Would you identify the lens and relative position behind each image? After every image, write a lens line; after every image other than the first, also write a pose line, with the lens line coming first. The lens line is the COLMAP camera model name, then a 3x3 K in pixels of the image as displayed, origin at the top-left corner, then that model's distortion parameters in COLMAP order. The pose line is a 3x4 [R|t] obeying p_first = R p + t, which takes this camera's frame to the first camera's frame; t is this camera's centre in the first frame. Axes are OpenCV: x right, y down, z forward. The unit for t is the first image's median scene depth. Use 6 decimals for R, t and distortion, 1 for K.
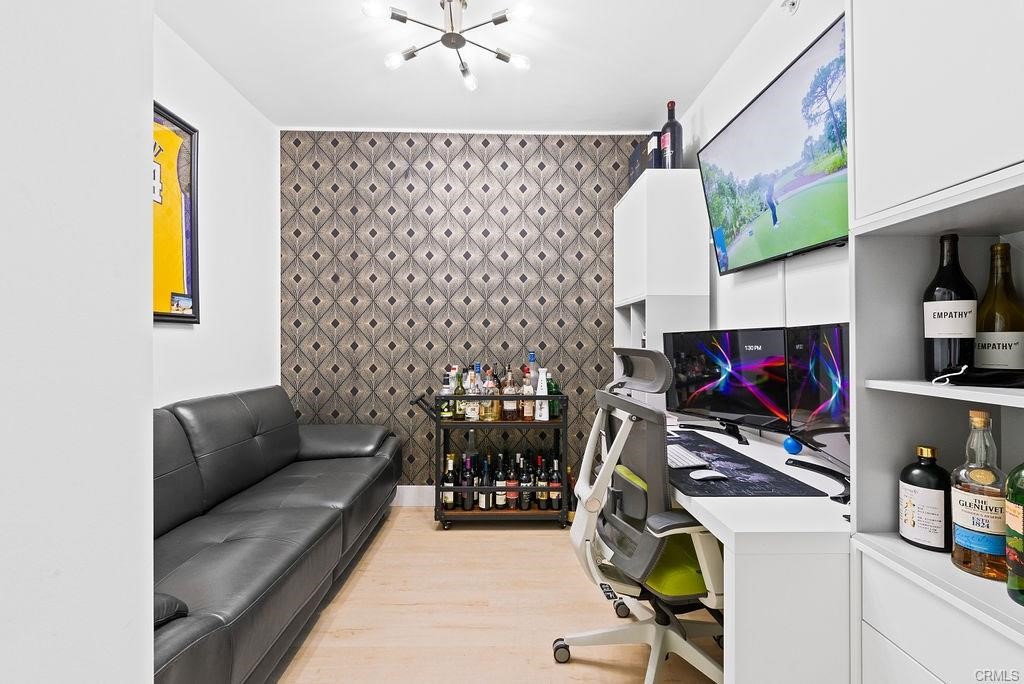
lens RADIAL K [[436.0, 0, 509.6], [0, 436.0, 339.0], [0, 0, 1]] dist [-0.001038, -0.000925]
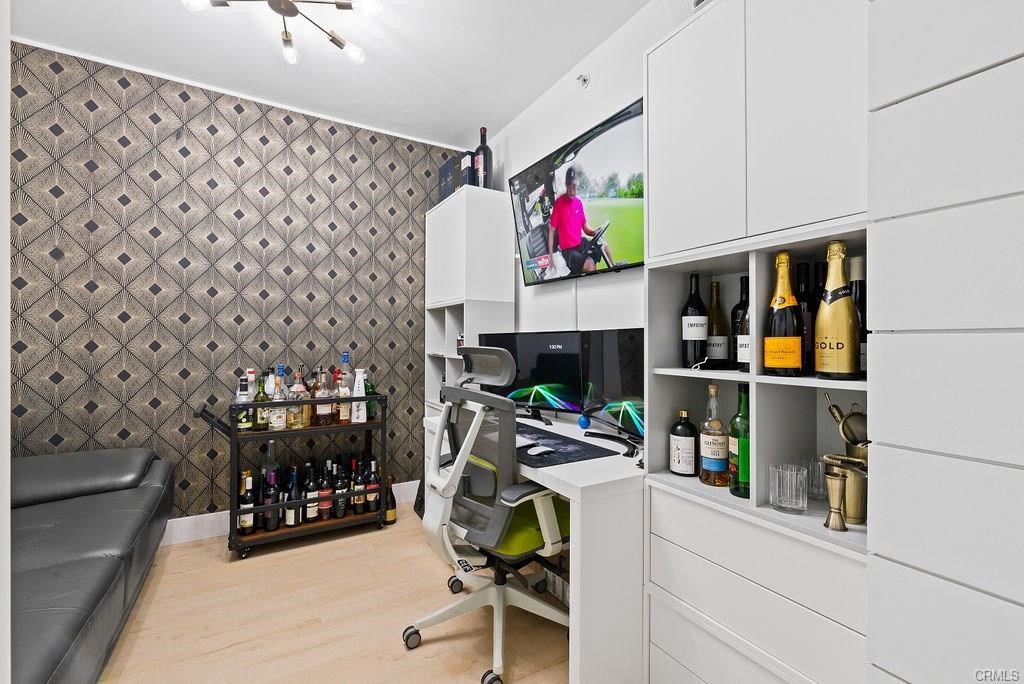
lens RADIAL K [[438.5, 0, 508.3], [0, 438.5, 341.3], [0, 0, 1]] dist [-0.000724, -0.000363]
pose [[0.869102, 0.002777, 0.494626, -0.121848], [-0.005458, 0.999977, 0.003975, -0.000083], [-0.494604, -0.006154, 0.869097, -0.013995]]
